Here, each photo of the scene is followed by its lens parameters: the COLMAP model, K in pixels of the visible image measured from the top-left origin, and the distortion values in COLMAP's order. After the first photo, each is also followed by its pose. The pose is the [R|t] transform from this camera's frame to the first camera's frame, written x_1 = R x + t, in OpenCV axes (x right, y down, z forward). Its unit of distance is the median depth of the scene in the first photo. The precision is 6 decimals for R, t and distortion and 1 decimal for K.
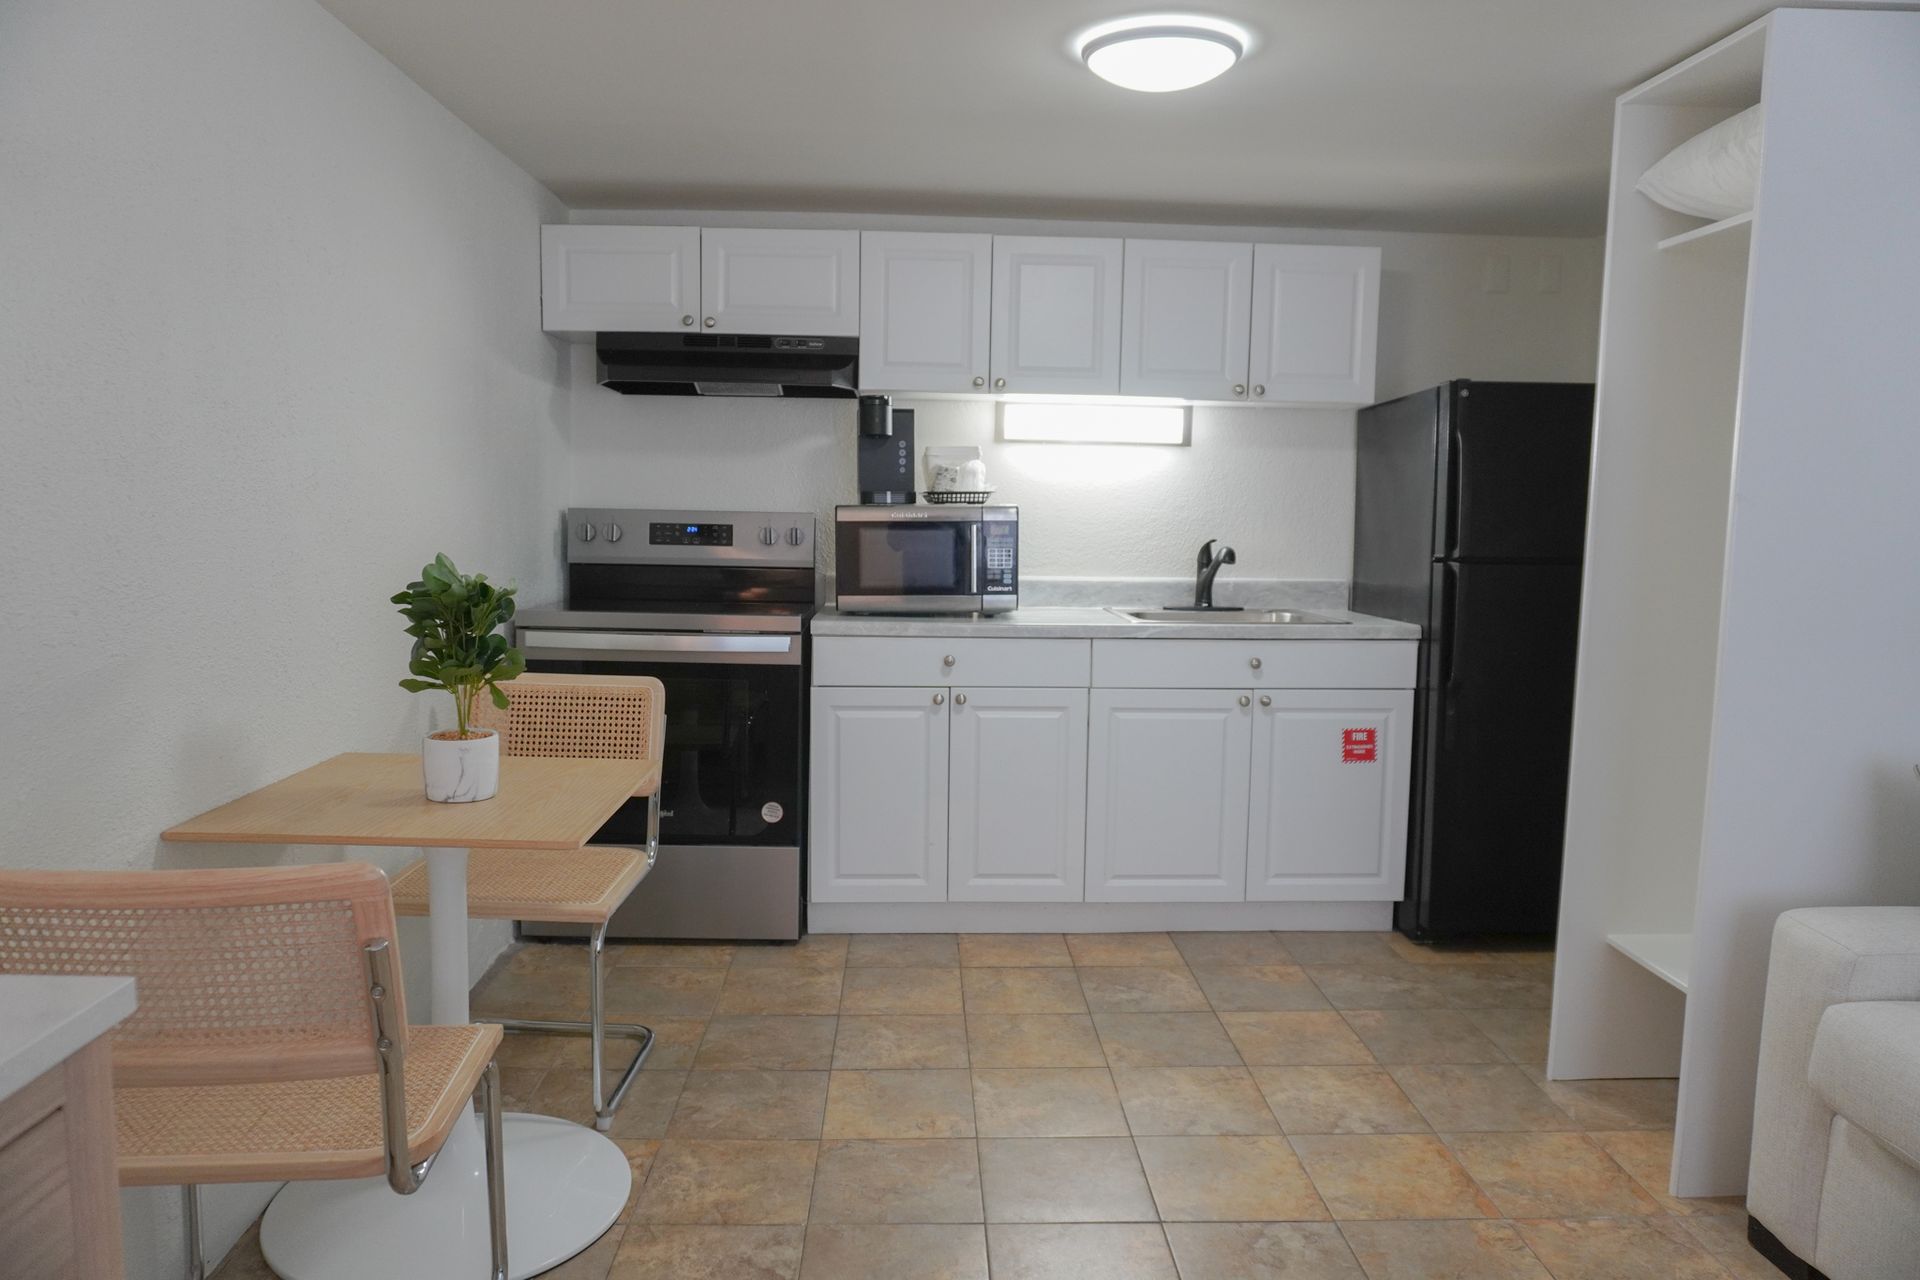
lens RADIAL K [[1289.9, 0, 960.0], [0, 1289.9, 640.0], [0, 0, 1]] dist [-0.030407, 0.002621]
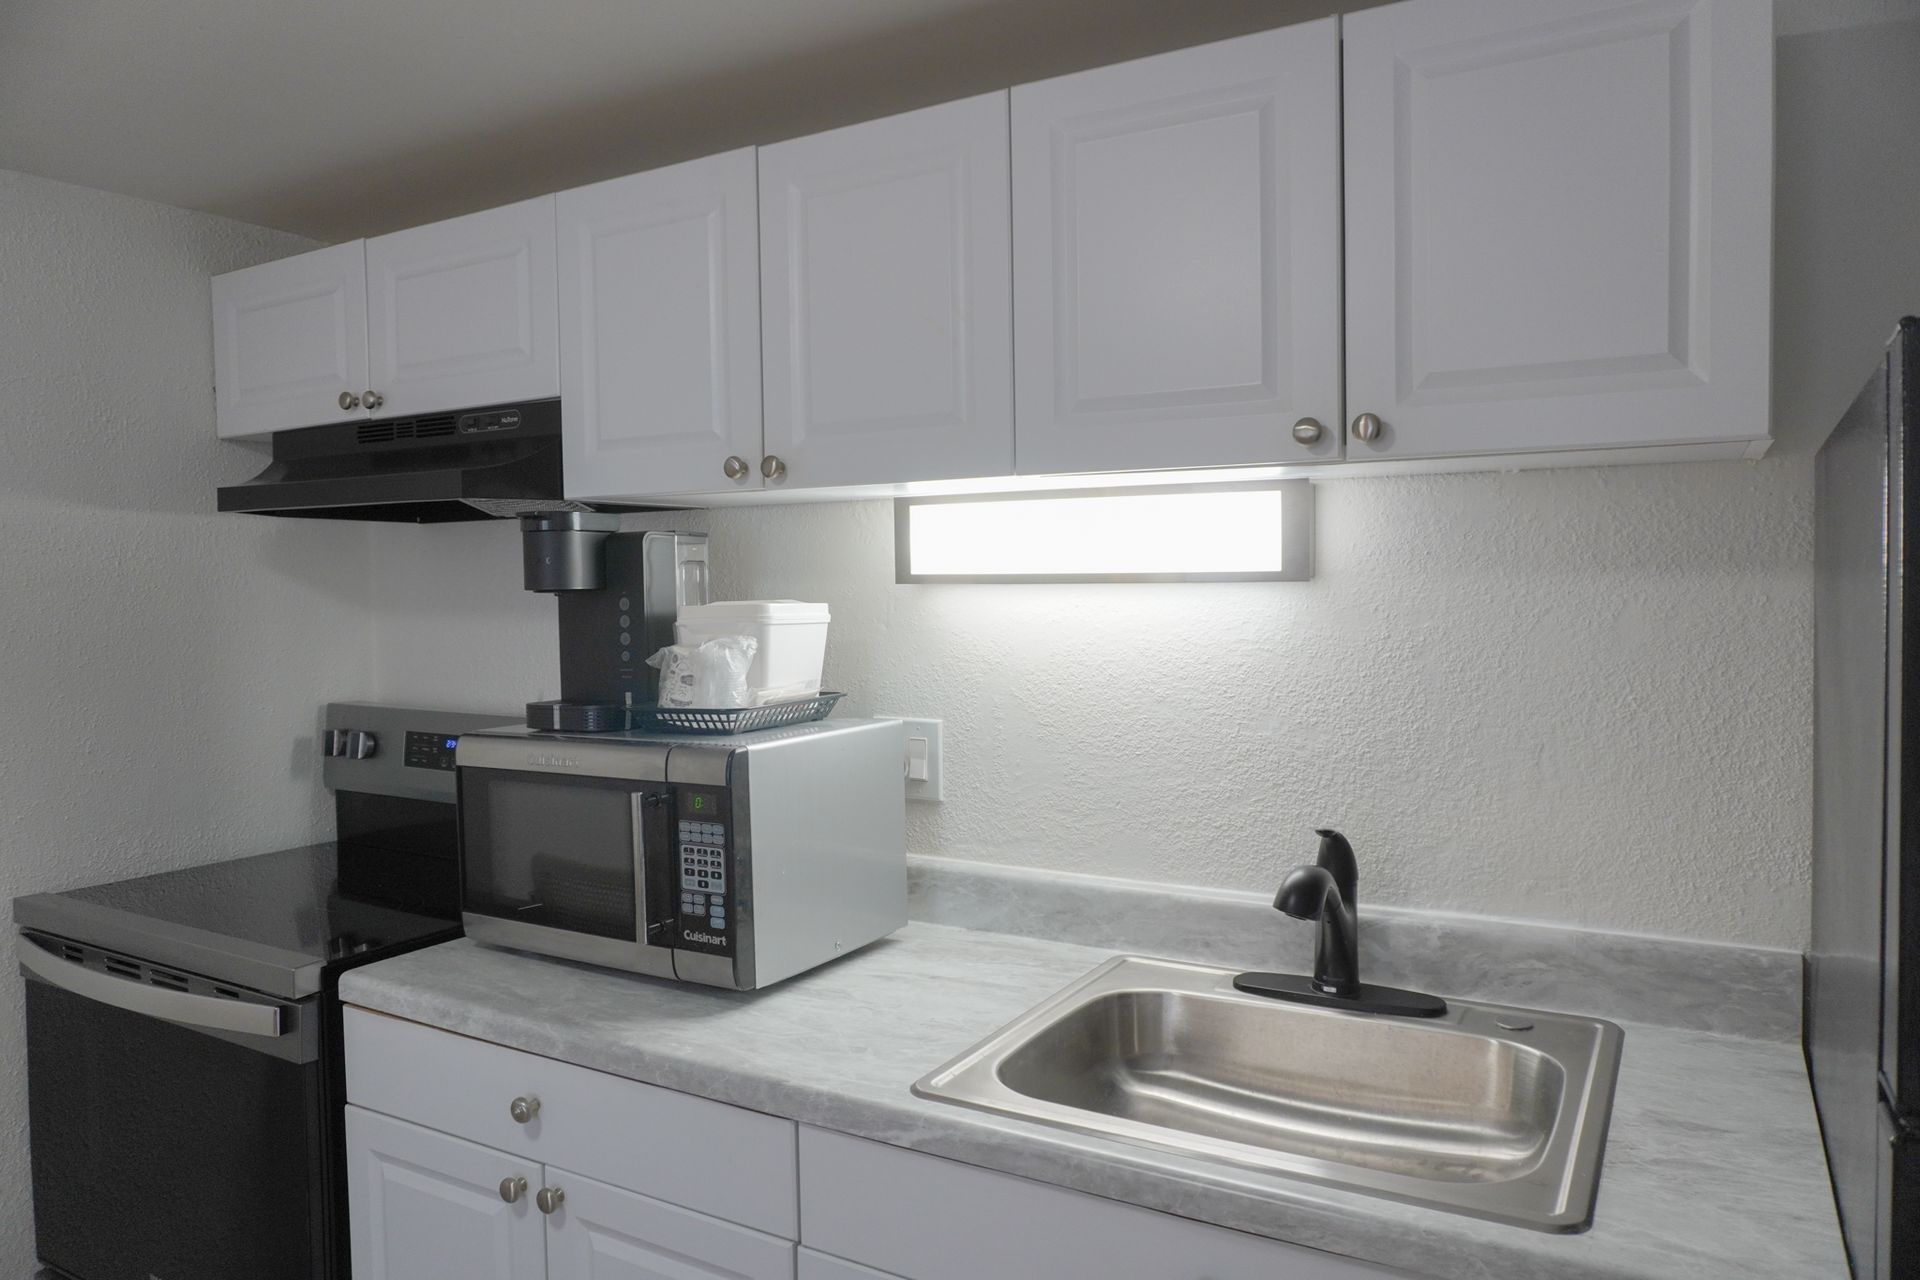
lens RADIAL K [[1289.9, 0, 960.0], [0, 1289.9, 640.0], [0, 0, 1]] dist [-0.030407, 0.002621]
pose [[0.838193, 0.000043, -0.545374, 0.340350], [-0.029492, 0.998540, -0.045248, -0.123199], [0.544576, 0.054011, 0.836971, 0.677086]]
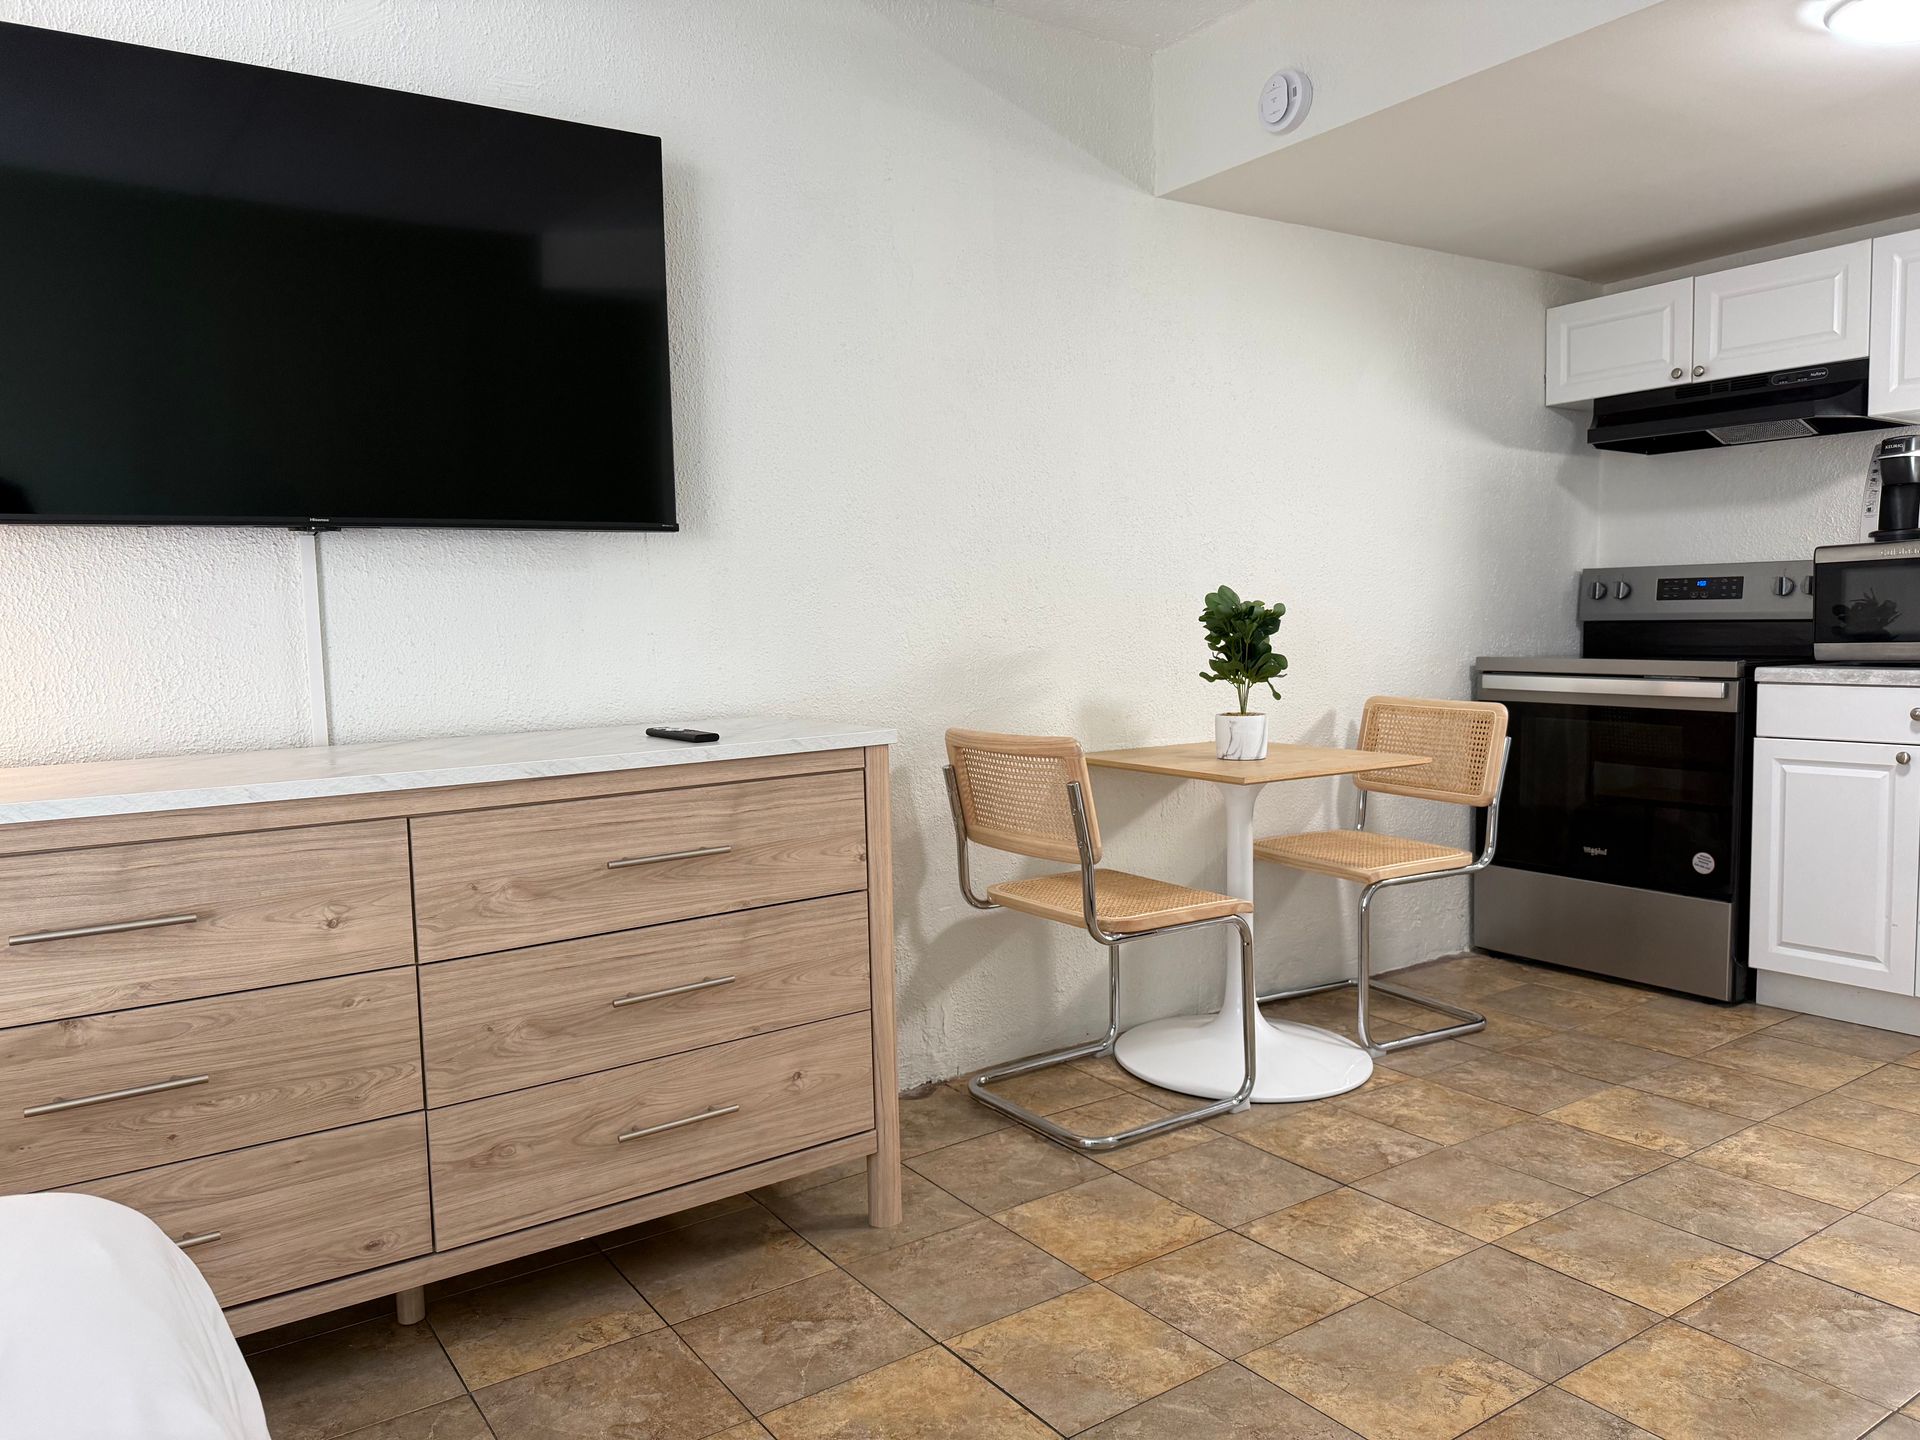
lens RADIAL K [[1359.3, 0, 923.0], [0, 1359.3, 734.5], [0, 0, 1]] dist [-0.012620, -0.005976]
pose [[0.514533, 0.042321, -0.856426, 0.406107], [-0.060769, 0.998070, 0.012811, 0.056516], [0.855315, 0.045452, 0.516111, -0.038668]]
